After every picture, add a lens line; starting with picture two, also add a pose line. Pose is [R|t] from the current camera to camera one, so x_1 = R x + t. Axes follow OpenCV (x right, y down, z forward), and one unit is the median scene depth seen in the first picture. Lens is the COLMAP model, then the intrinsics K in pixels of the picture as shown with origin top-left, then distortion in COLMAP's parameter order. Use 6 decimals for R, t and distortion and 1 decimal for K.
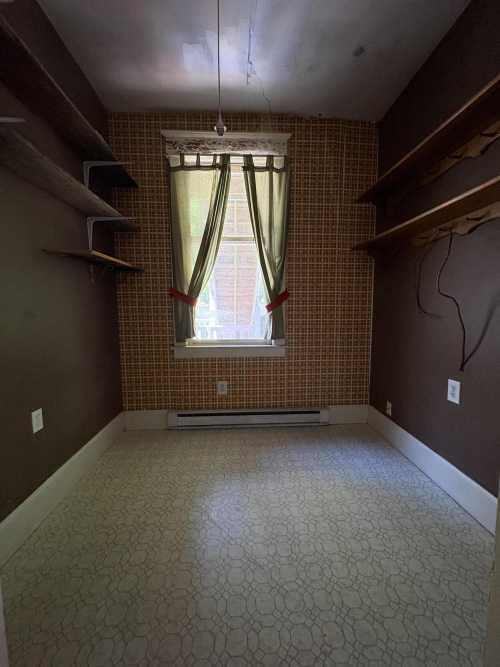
lens RADIAL K [[268.3, 0, 250.2], [0, 268.3, 335.2], [0, 0, 1]] dist [-0.006151, 0.000195]
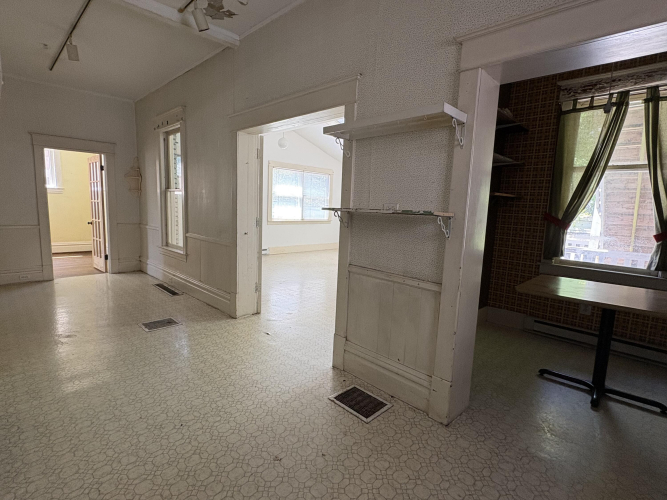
lens RADIAL K [[328.6, 0, 334.7], [0, 328.6, 252.7], [0, 0, 1]] dist [0.002573, -0.002214]
pose [[0.670593, 0.130936, -0.730179, 0.165761], [-0.119178, 0.990530, 0.068171, 0.010765], [0.732190, 0.041306, 0.679847, -0.673539]]
